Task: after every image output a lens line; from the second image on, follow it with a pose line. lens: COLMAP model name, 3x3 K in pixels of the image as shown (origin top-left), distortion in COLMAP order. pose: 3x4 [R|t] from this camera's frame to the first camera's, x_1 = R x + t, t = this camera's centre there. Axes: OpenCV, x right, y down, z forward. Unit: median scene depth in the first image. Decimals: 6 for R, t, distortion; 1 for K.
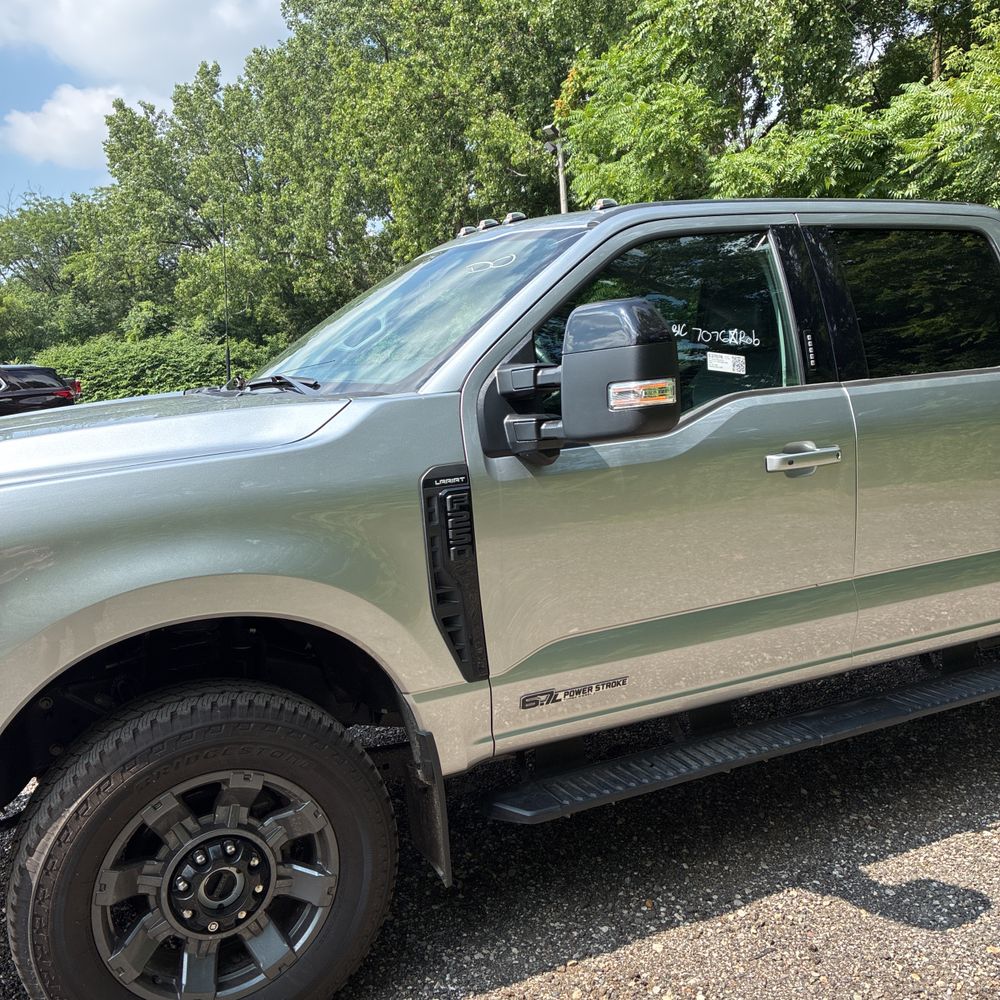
lens RADIAL K [[1004.7, 0, 494.5], [0, 1004.7, 501.9], [0, 0, 1]] dist [0.021431, -0.005456]
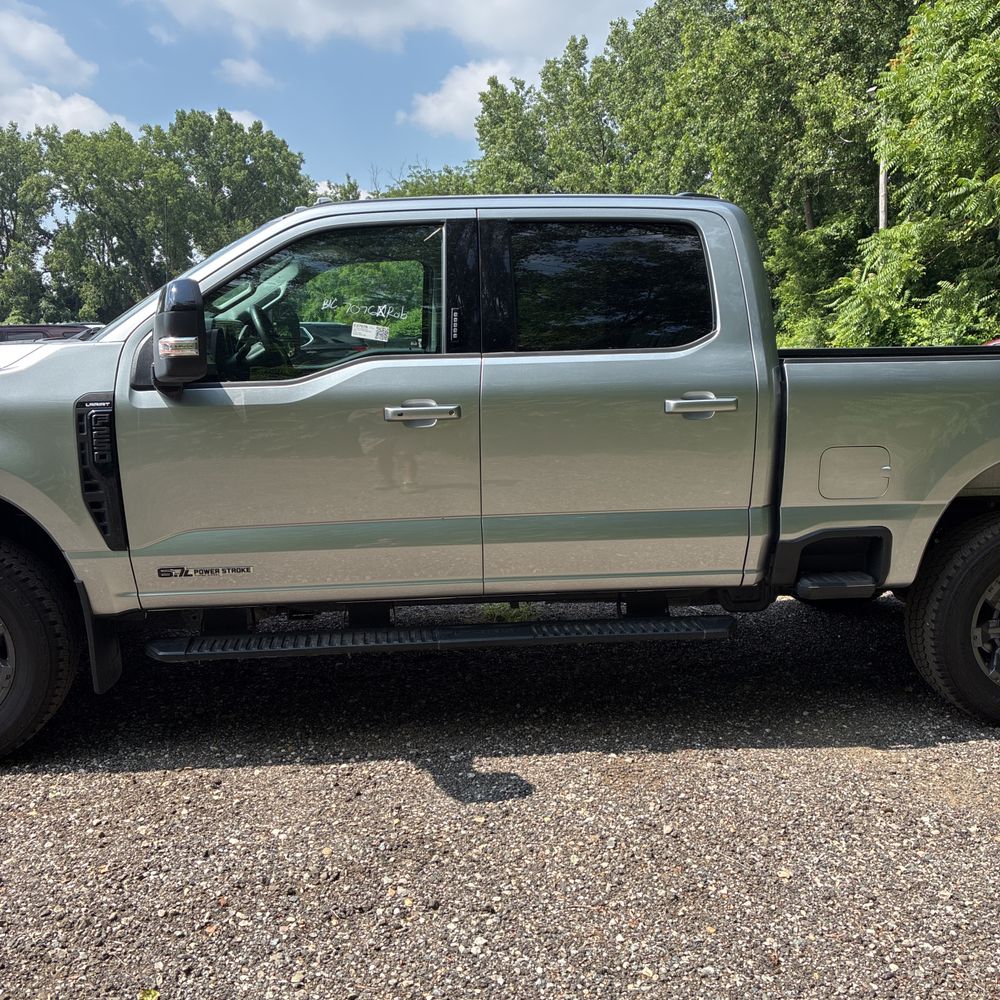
lens RADIAL K [[1007.2, 0, 501.0], [0, 1007.2, 500.2], [0, 0, 1]] dist [0.017451, -0.000997]
pose [[0.938127, 0.096493, -0.332575, 0.069094], [-0.087322, 0.995275, 0.042452, 0.000191], [0.335100, -0.010784, 0.942121, -0.010516]]
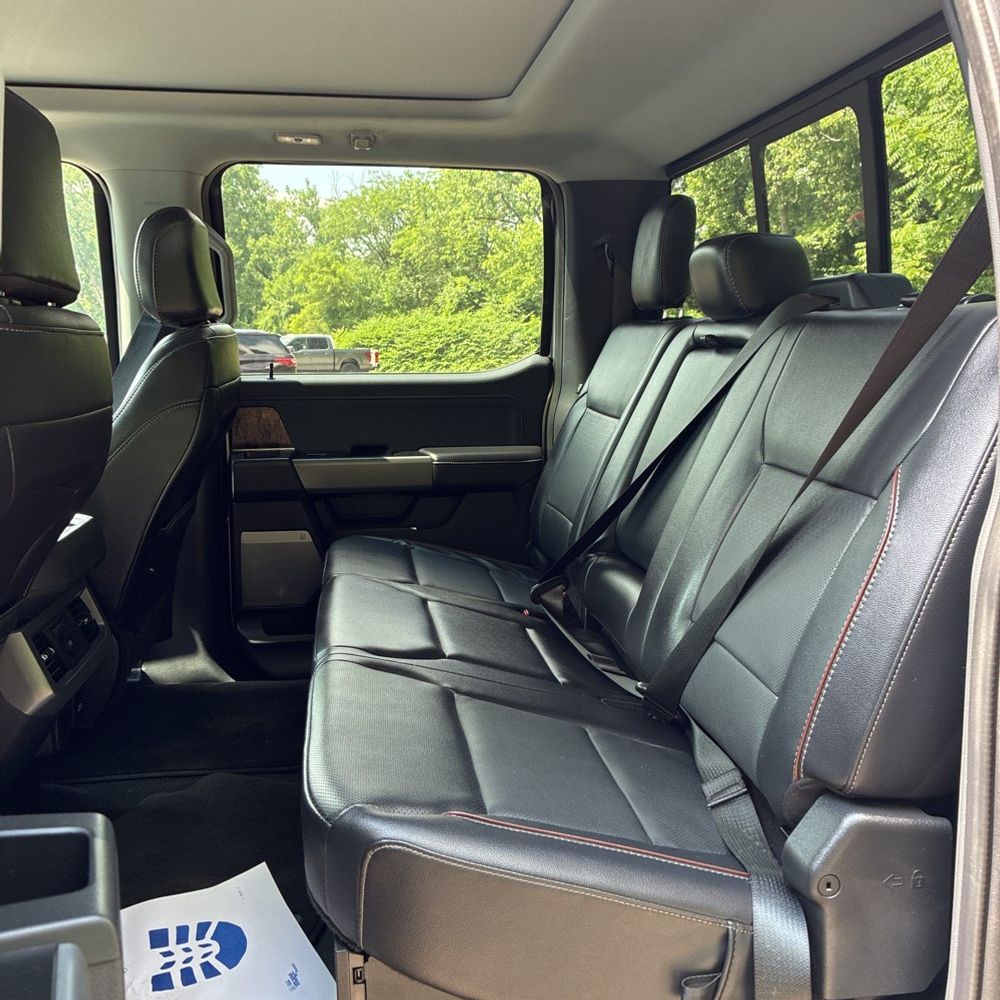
lens RADIAL K [[1001.9, 0, 505.7], [0, 1001.9, 509.5], [0, 0, 1]] dist [0.070596, -0.188542]
pose [[0.949608, 0.100357, -0.296941, 0.046563], [-0.093783, 0.994929, 0.036342, -0.011914], [0.299082, -0.006663, 0.954204, 0.082821]]
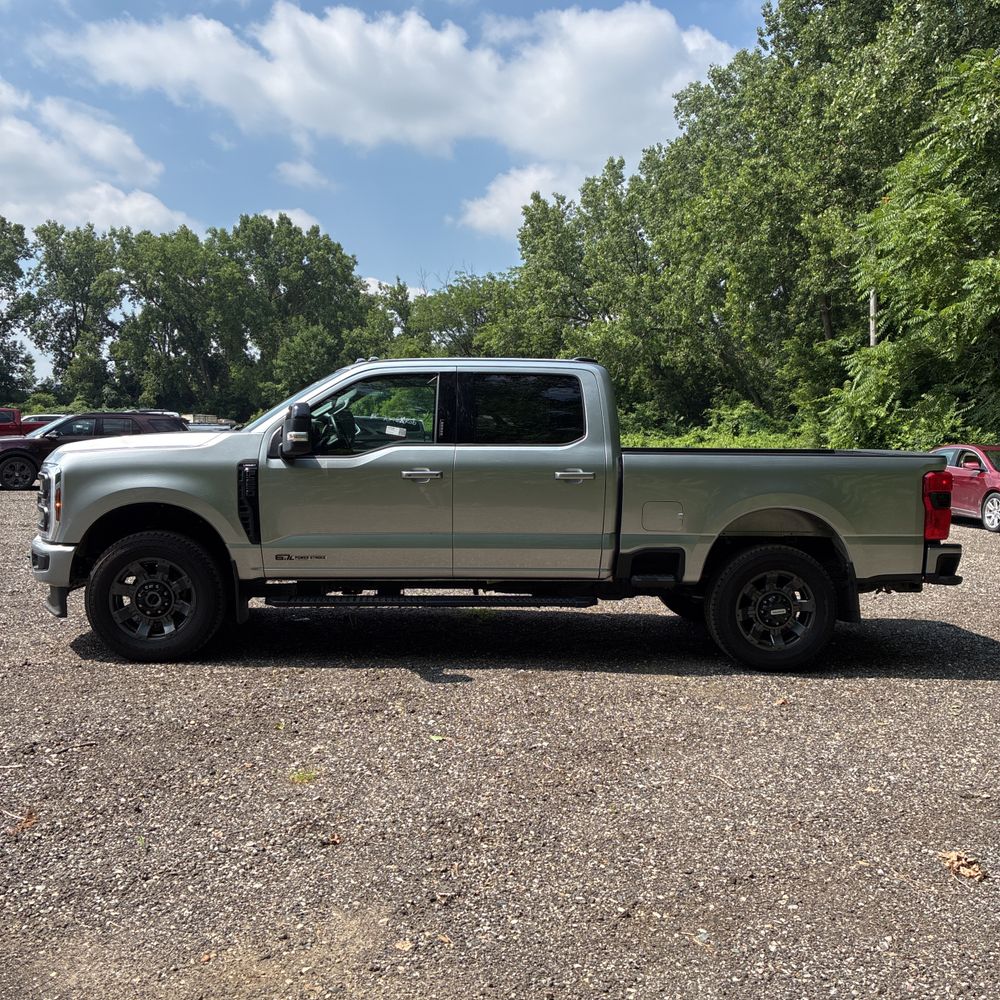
lens RADIAL K [[1001.9, 0, 505.7], [0, 1001.9, 509.5], [0, 0, 1]] dist [0.070596, -0.188542]
pose [[0.923553, 0.095676, -0.371344, 0.112487], [-0.117583, 0.992383, -0.036752, 0.008001], [0.364999, 0.077606, 0.927768, -0.086318]]
